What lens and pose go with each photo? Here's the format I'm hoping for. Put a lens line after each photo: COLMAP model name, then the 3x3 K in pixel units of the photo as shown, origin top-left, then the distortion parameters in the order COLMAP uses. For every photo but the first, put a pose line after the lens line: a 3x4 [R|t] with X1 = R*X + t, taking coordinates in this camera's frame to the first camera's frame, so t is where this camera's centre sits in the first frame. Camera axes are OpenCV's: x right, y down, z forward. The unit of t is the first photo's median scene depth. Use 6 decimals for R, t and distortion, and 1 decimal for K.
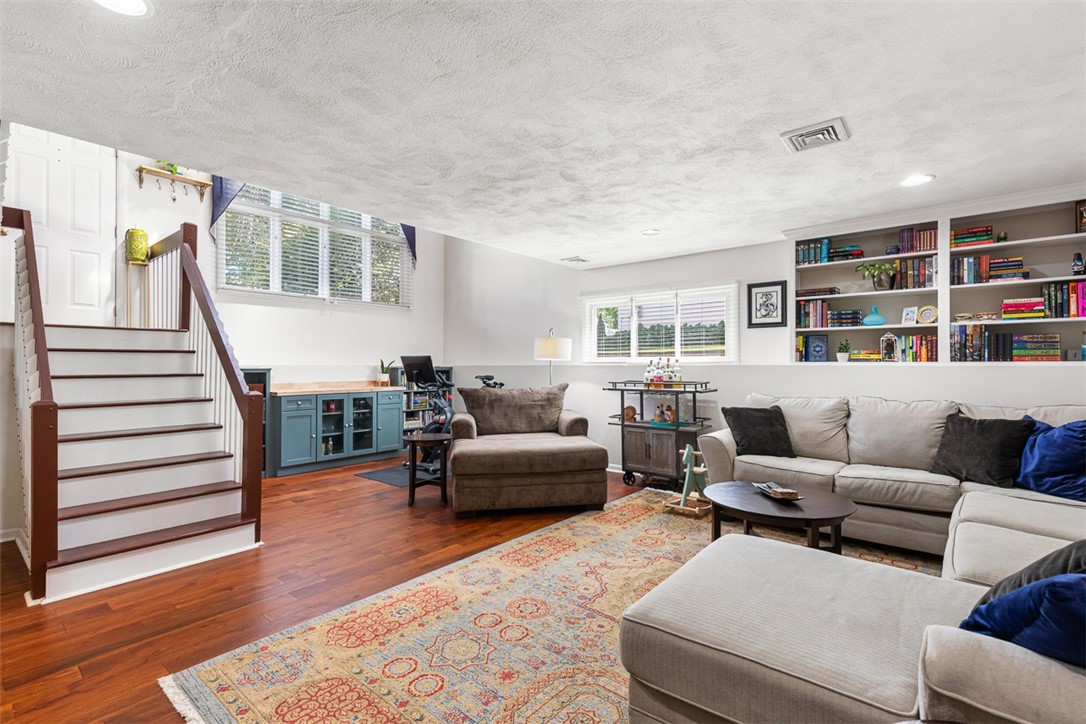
lens RADIAL K [[503.3, 0, 544.6], [0, 503.3, 362.6], [0, 0, 1]] dist [0.005721, -0.001036]
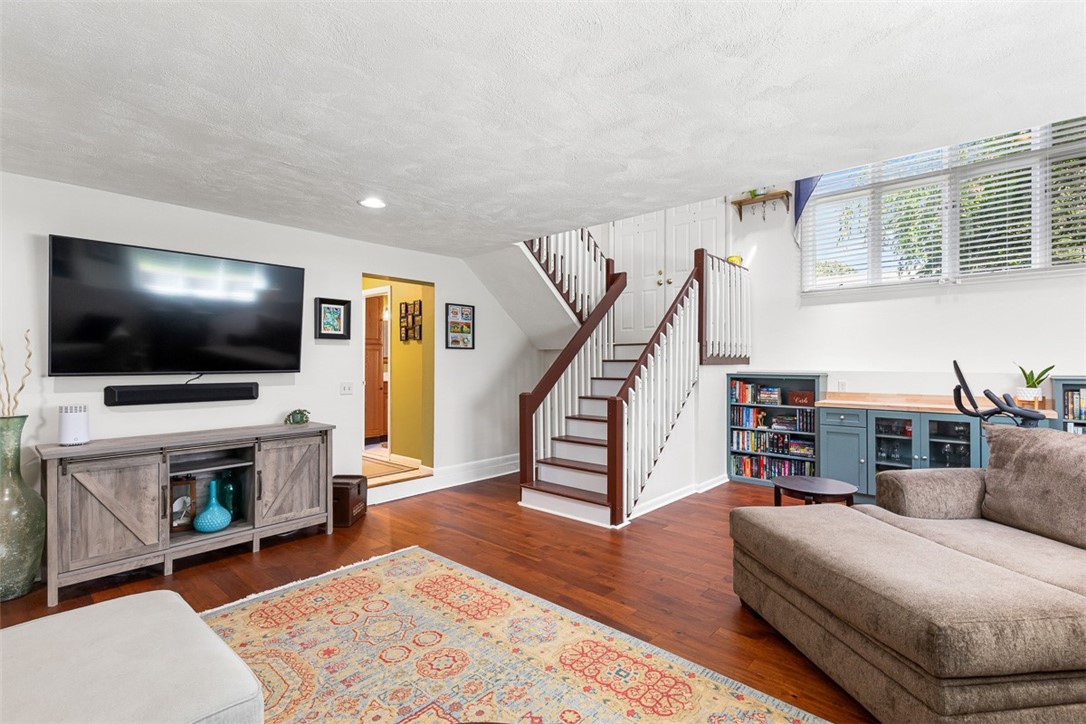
lens RADIAL K [[503.3, 0, 538.5], [0, 503.3, 358.6], [0, 0, 1]] dist [0.005721, -0.001036]
pose [[-0.043465, -0.003987, -0.999047, 0.726662], [0.007296, 0.999964, -0.004308, -0.032573], [0.999028, -0.007476, -0.043435, 1.045005]]
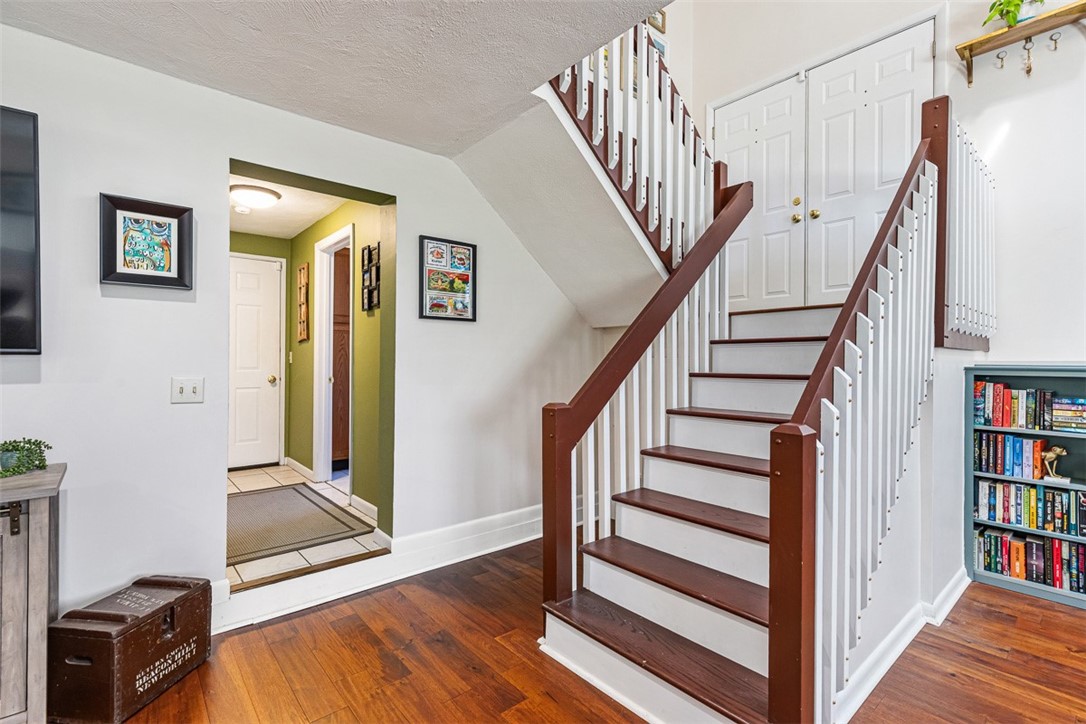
lens RADIAL K [[503.3, 0, 540.6], [0, 503.3, 361.3], [0, 0, 1]] dist [0.005721, -0.001036]
pose [[-0.164881, 0.005926, -0.986296, -0.075226], [0.002891, 0.999981, 0.005525, -0.000601], [0.986309, -0.001940, -0.164895, 1.035008]]
